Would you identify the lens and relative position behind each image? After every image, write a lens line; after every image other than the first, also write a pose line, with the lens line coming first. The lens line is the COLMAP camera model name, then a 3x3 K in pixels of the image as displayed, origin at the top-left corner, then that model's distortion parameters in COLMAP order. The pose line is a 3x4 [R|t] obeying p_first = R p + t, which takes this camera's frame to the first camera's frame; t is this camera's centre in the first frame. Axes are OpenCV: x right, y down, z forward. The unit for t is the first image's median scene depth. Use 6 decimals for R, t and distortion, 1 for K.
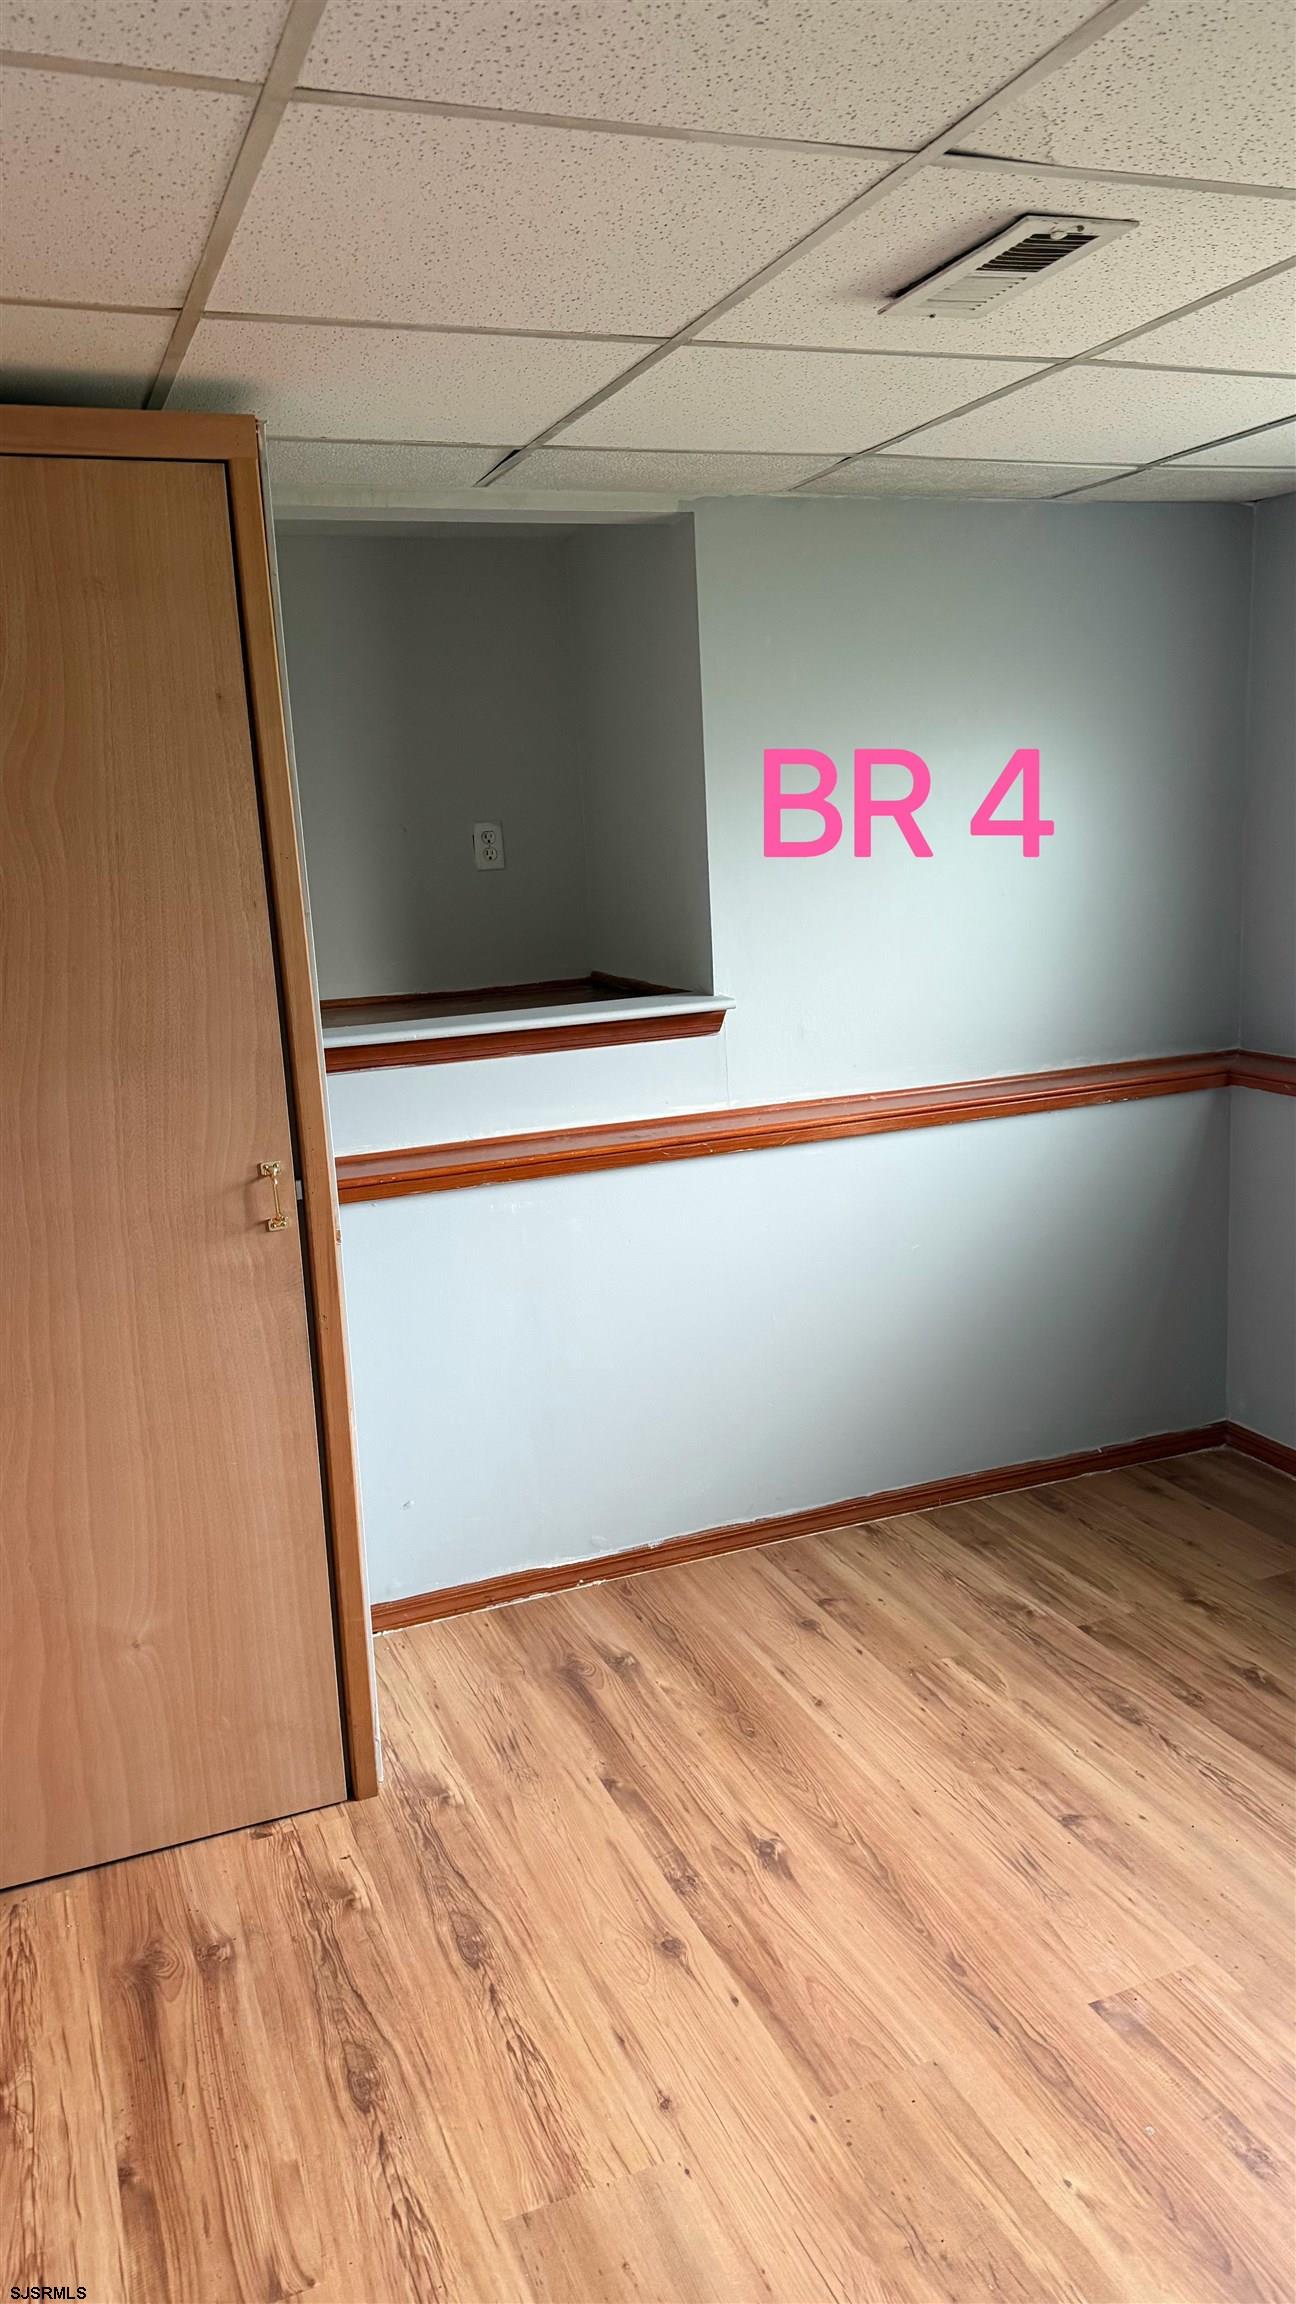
lens RADIAL K [[1648.5, 0, 645.2], [0, 1648.5, 1157.2], [0, 0, 1]] dist [0.061266, -0.060766]
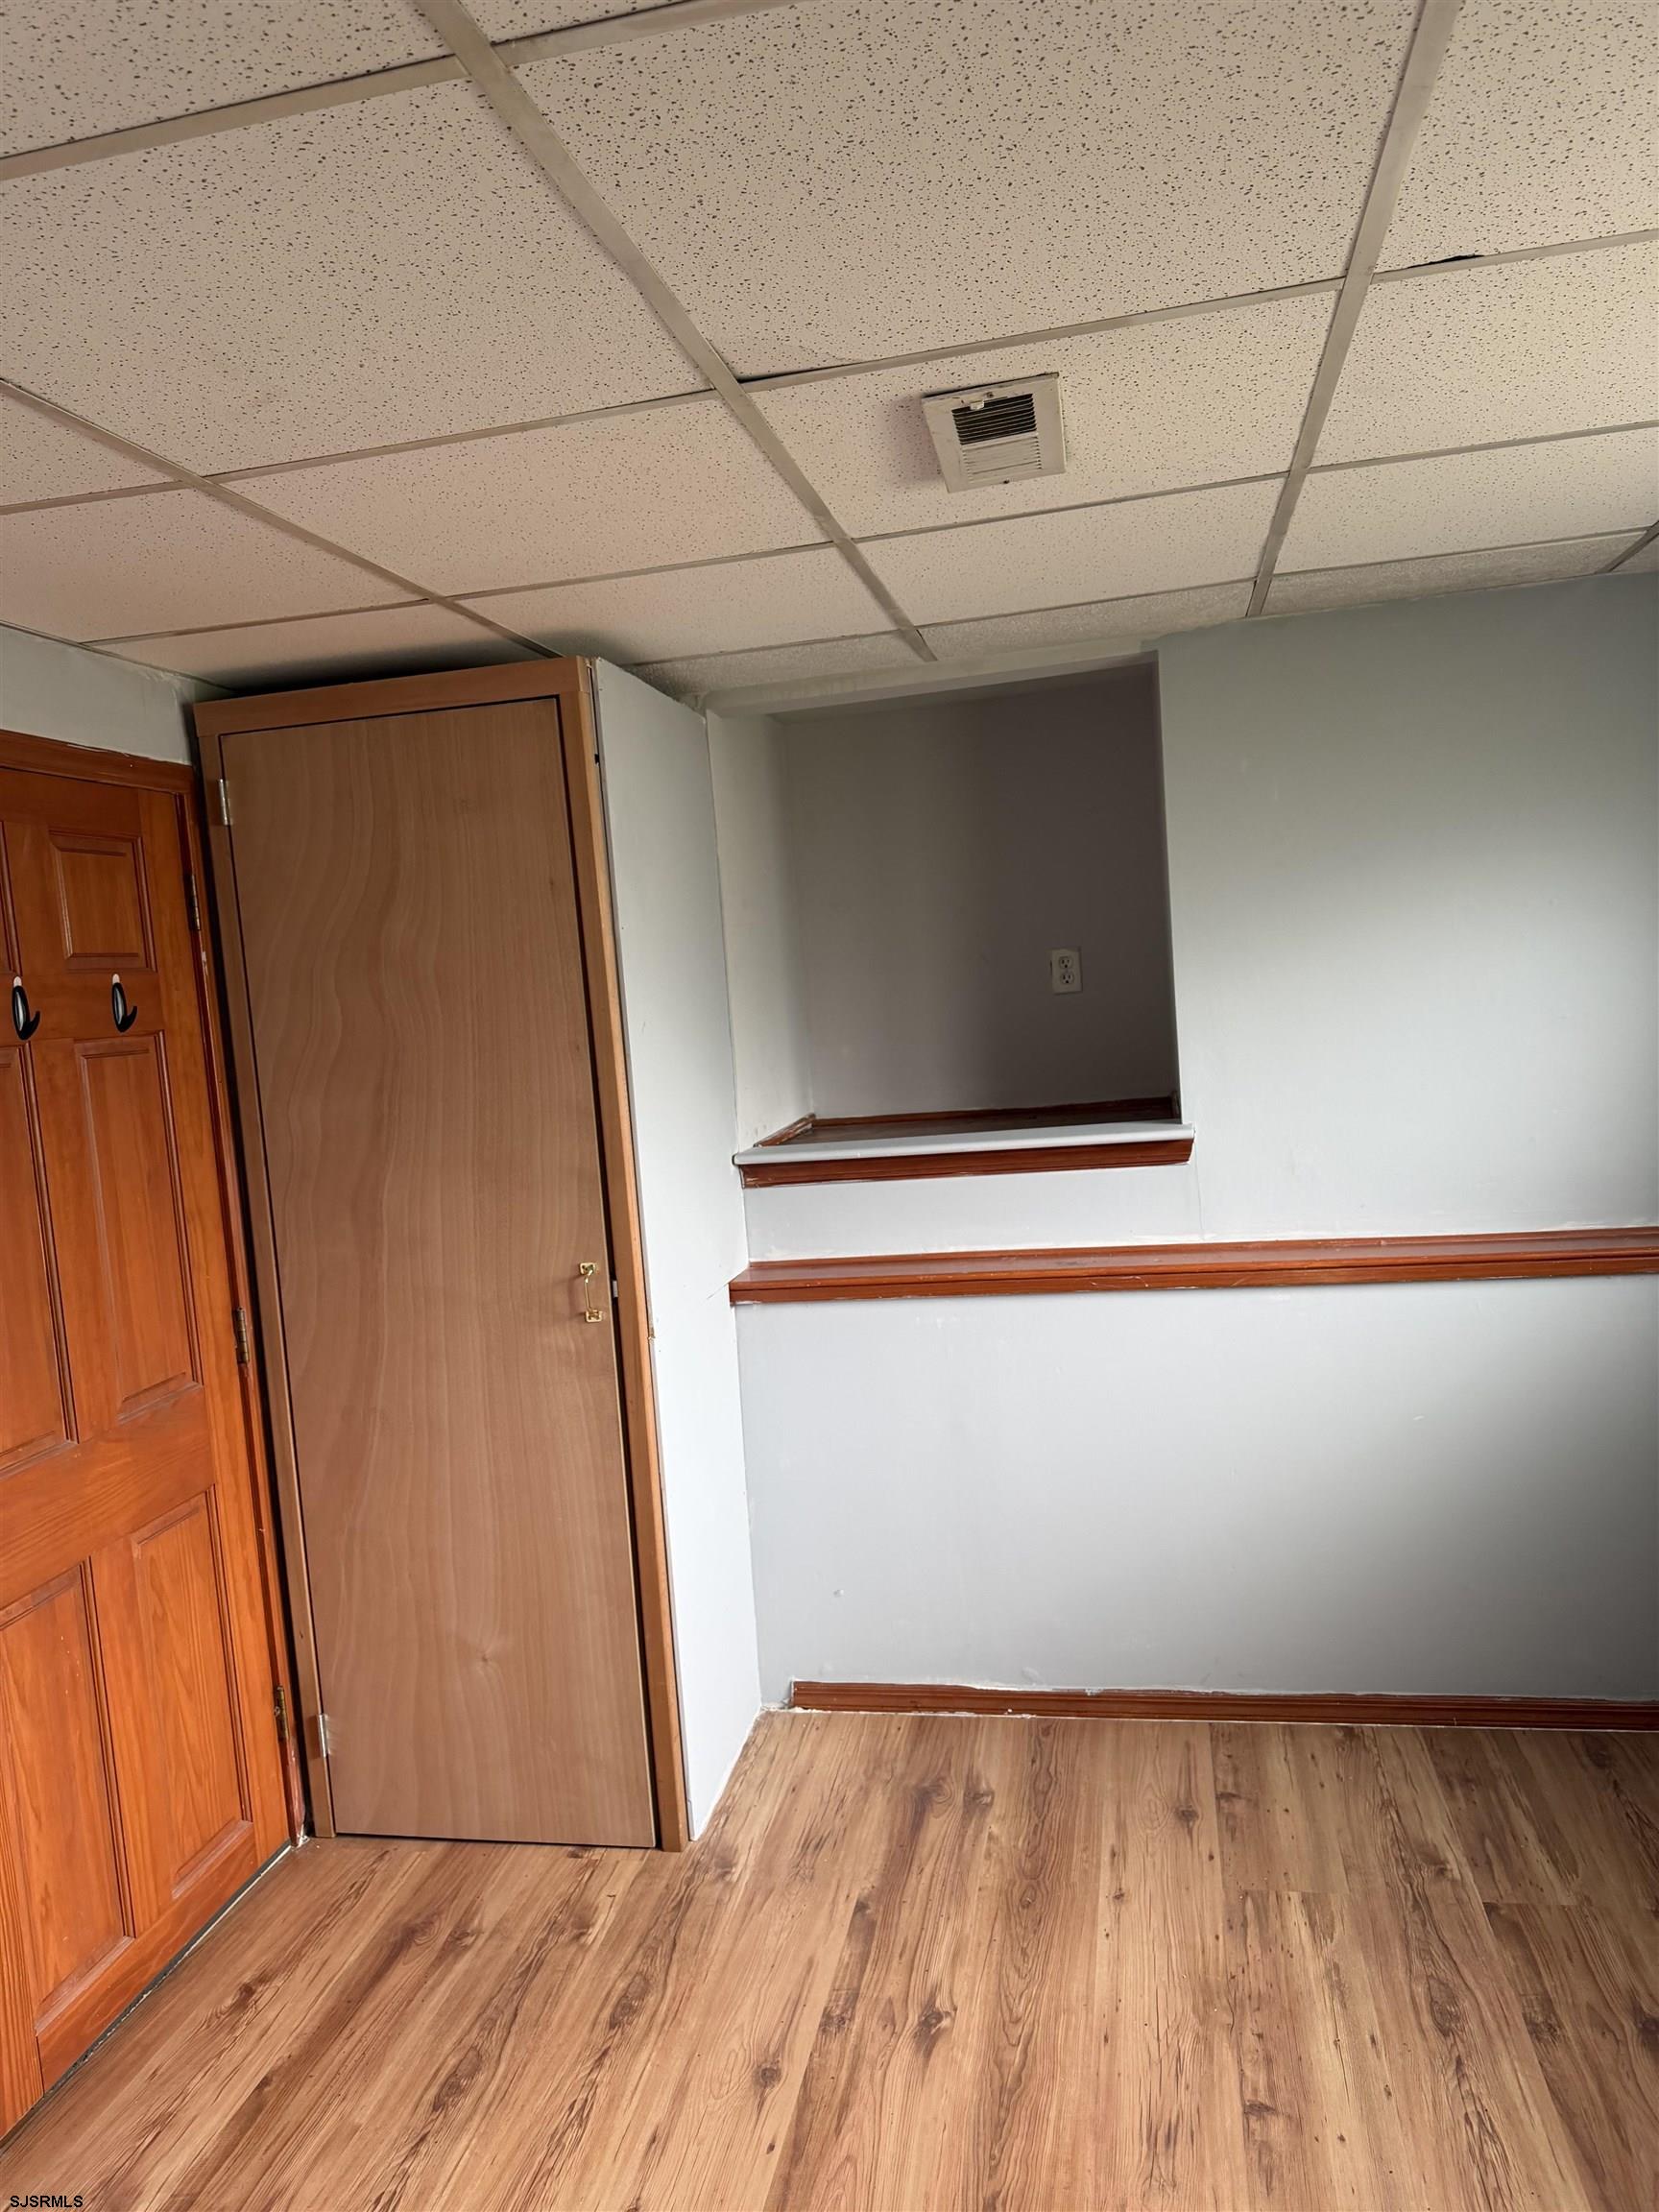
lens RADIAL K [[1590.4, 0, 794.2], [0, 1590.4, 1092.0], [0, 0, 1]] dist [0.021810, -0.016617]
pose [[0.827051, 0.021310, -0.561723, 0.515560], [-0.071791, 0.995102, -0.067950, -0.050712], [0.557524, 0.096525, 0.824530, 0.139069]]
